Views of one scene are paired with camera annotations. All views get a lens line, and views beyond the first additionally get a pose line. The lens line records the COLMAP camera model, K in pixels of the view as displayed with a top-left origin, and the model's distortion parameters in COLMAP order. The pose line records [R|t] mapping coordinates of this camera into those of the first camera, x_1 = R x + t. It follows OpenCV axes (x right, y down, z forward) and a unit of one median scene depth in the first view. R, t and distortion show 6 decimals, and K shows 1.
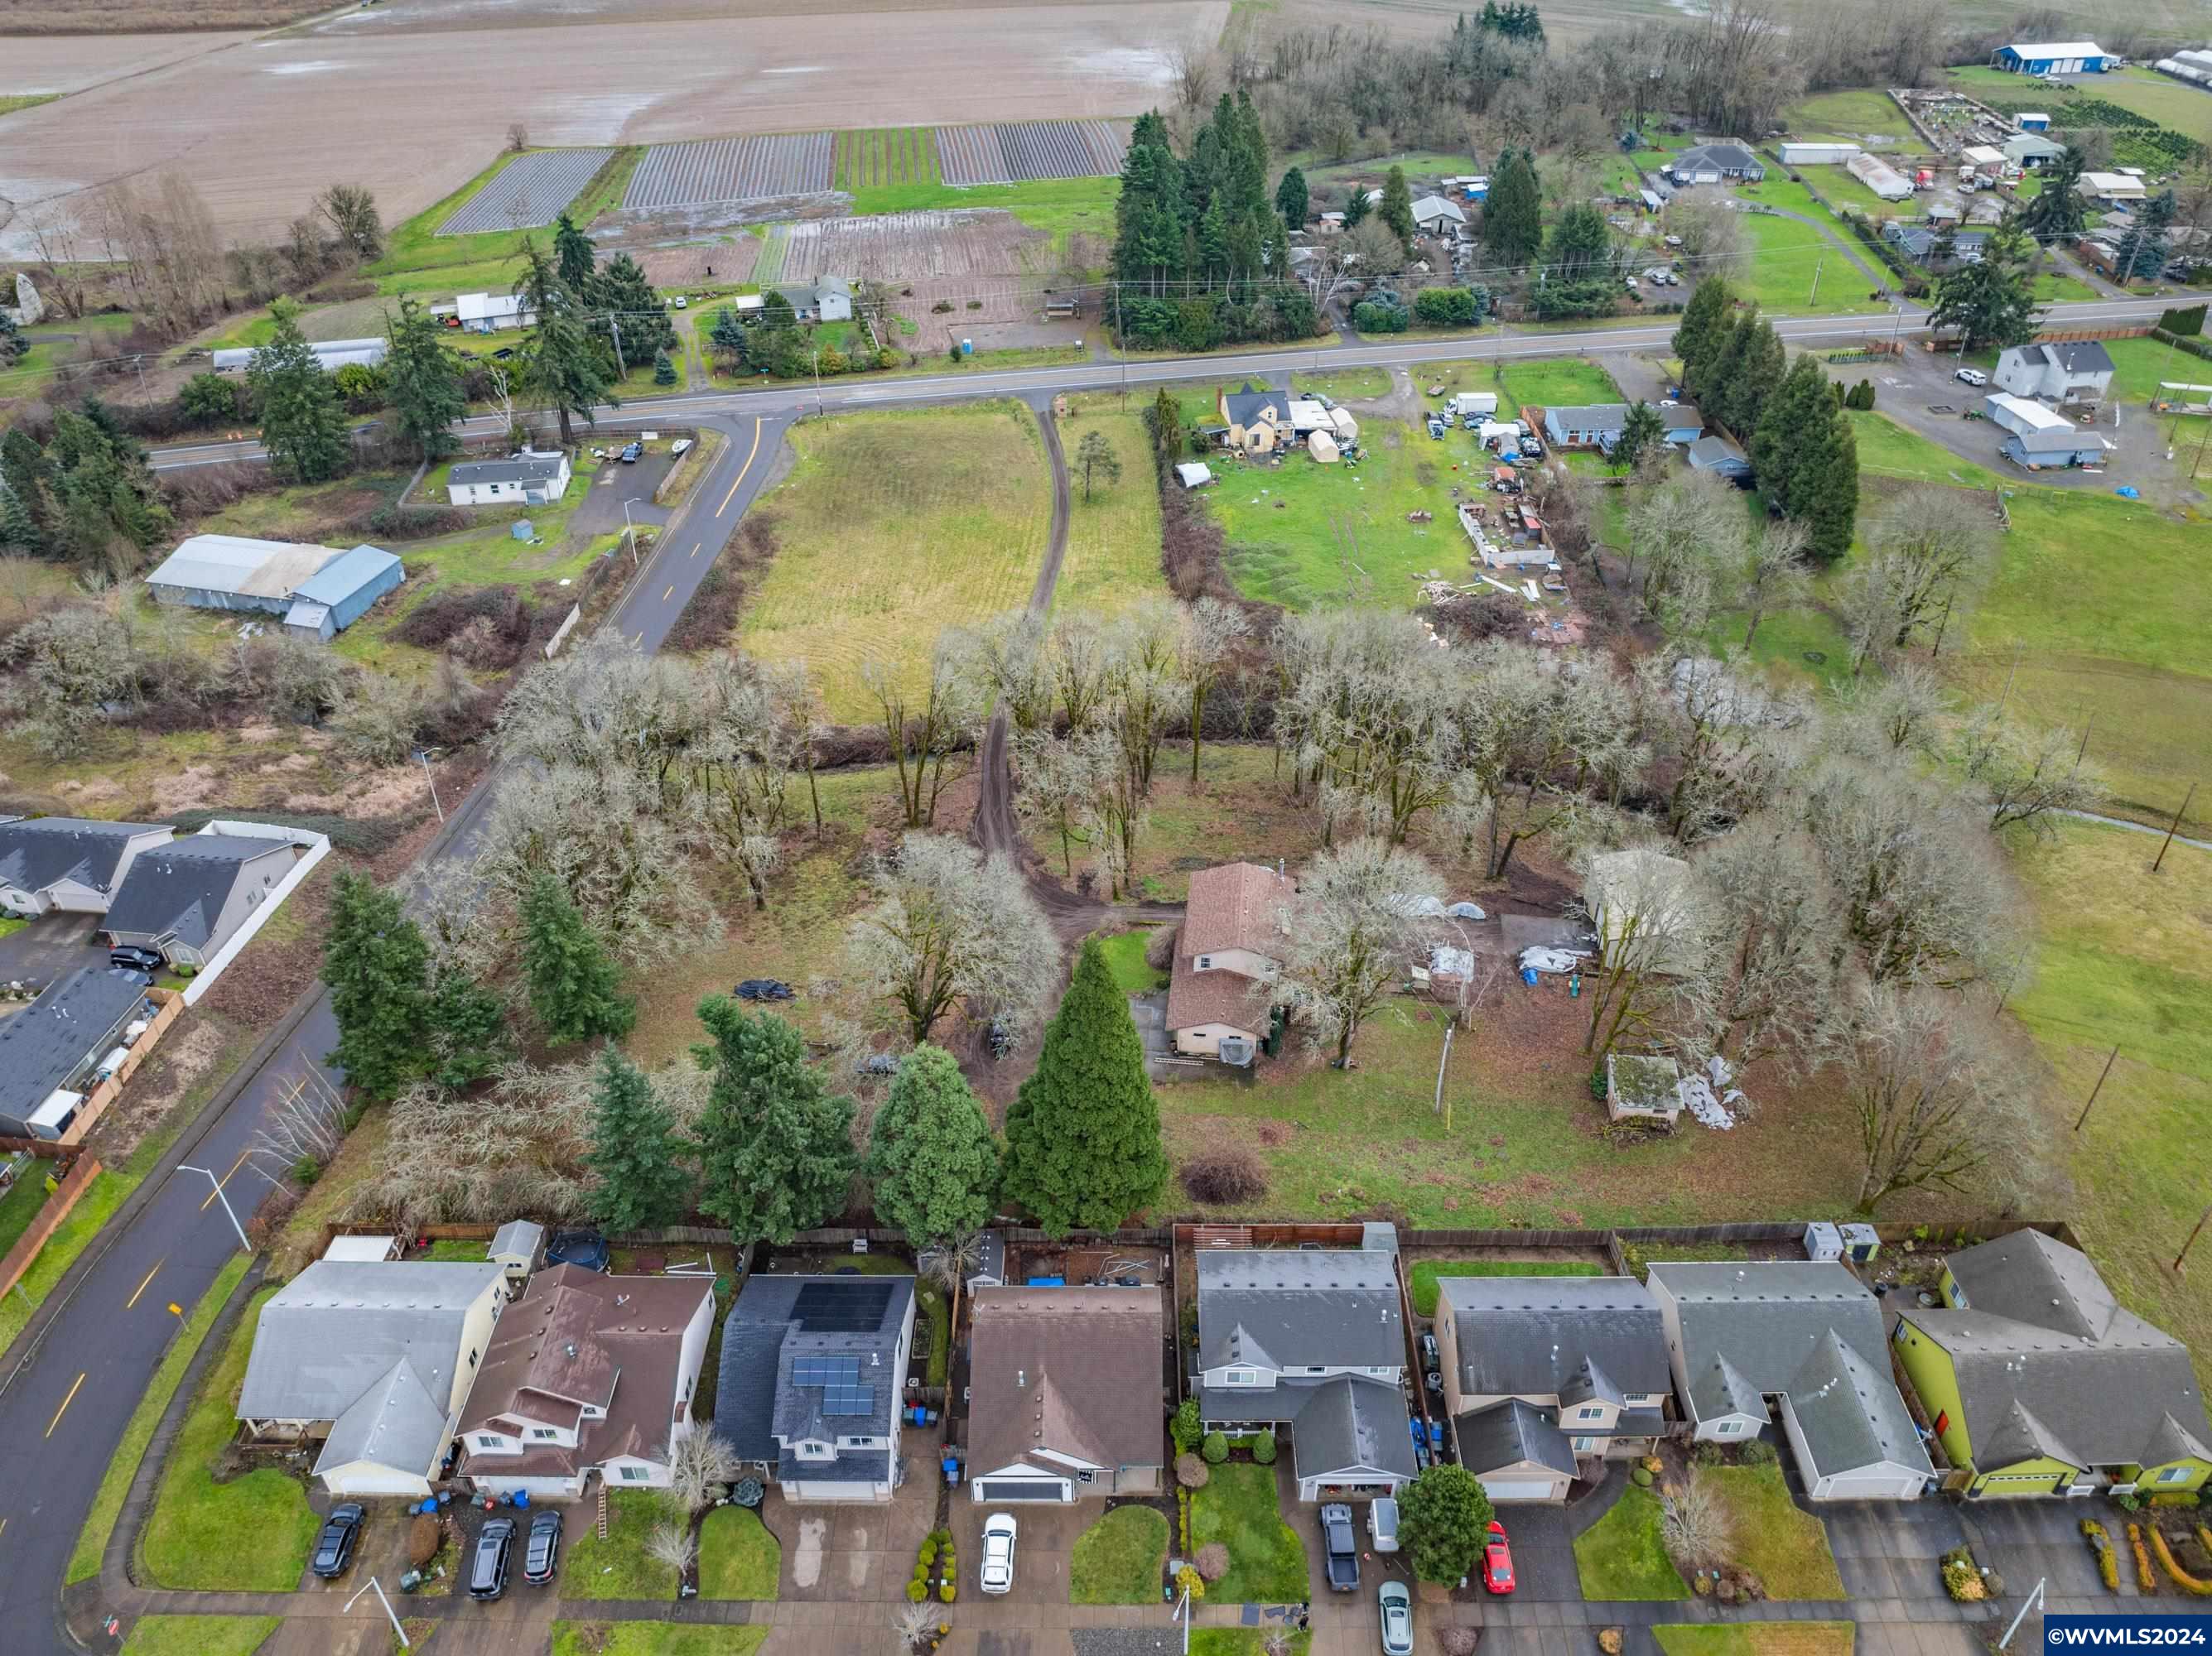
lens RADIAL K [[1557.0, 0, 1106.0], [0, 1557.0, 828.0], [0, 0, 1]] dist [-0.053714, 0.026830]
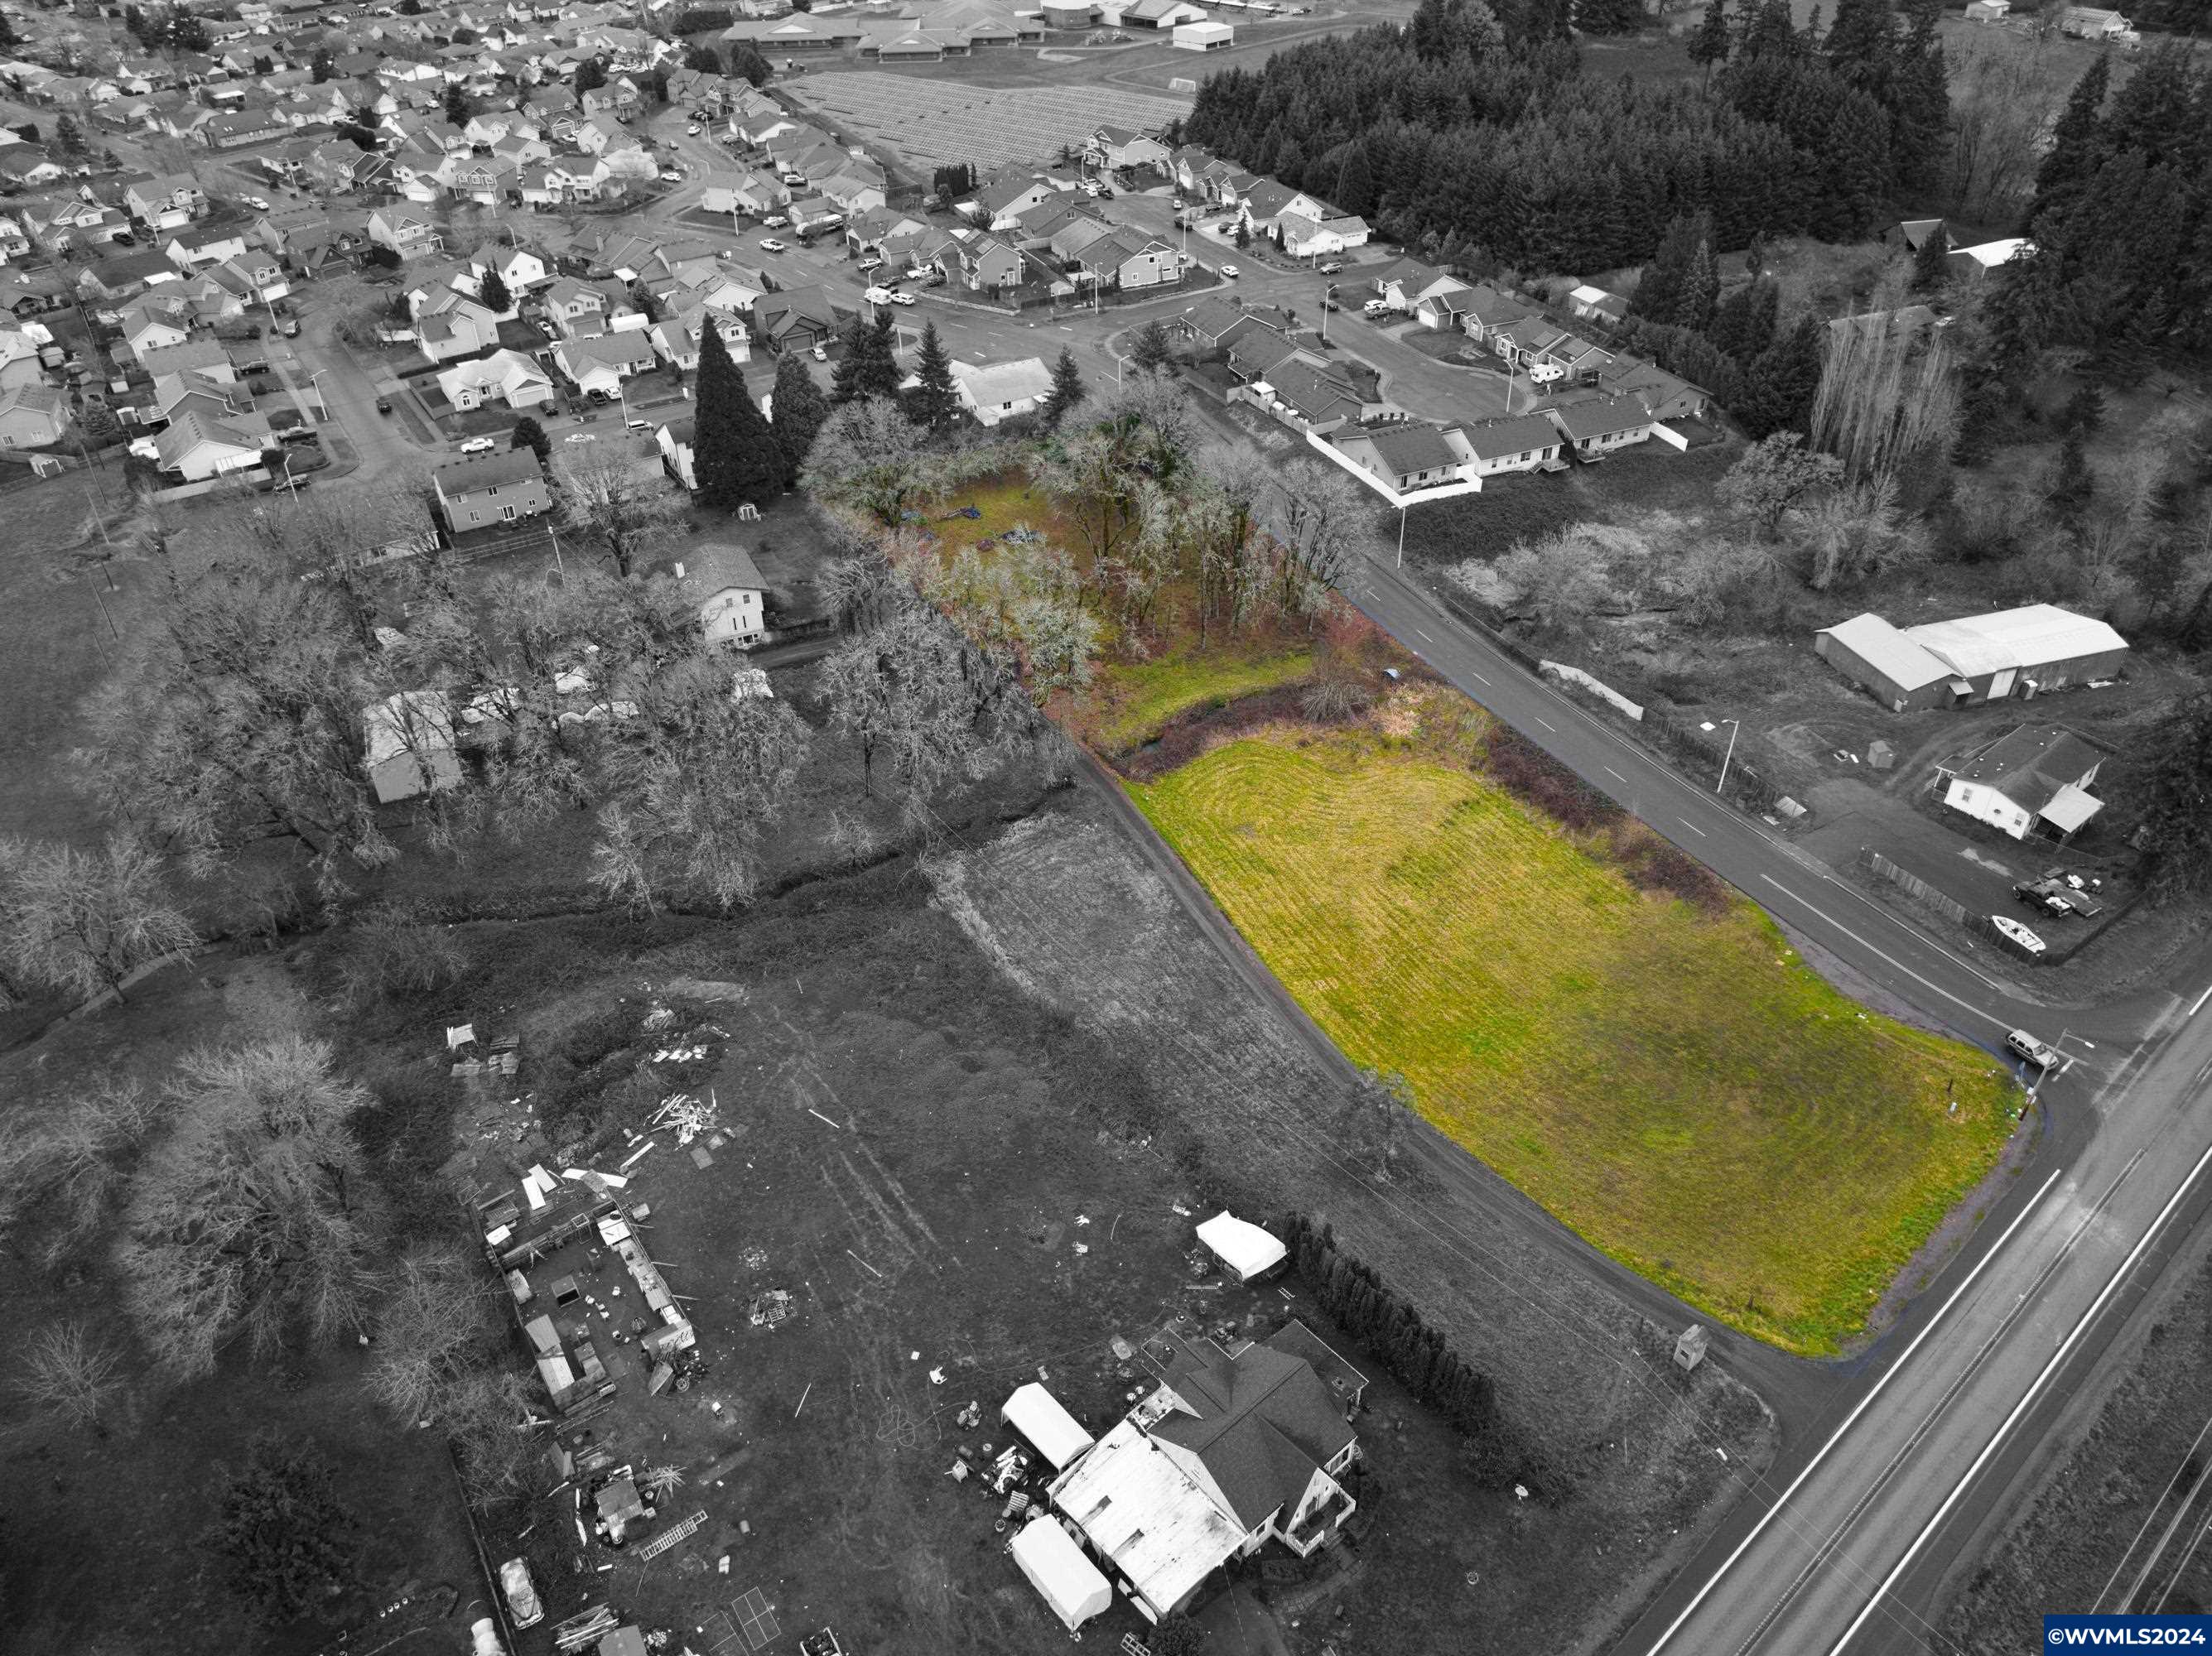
lens RADIAL K [[1557.0, 0, 1106.0], [0, 1557.0, 828.0], [0, 0, 1]] dist [-0.053714, 0.026830]
pose [[-0.856110, 0.321452, -0.404654, 0.271648], [-0.283939, 0.361664, 0.888019, -0.761730], [0.431804, 0.875139, -0.218351, 1.058861]]
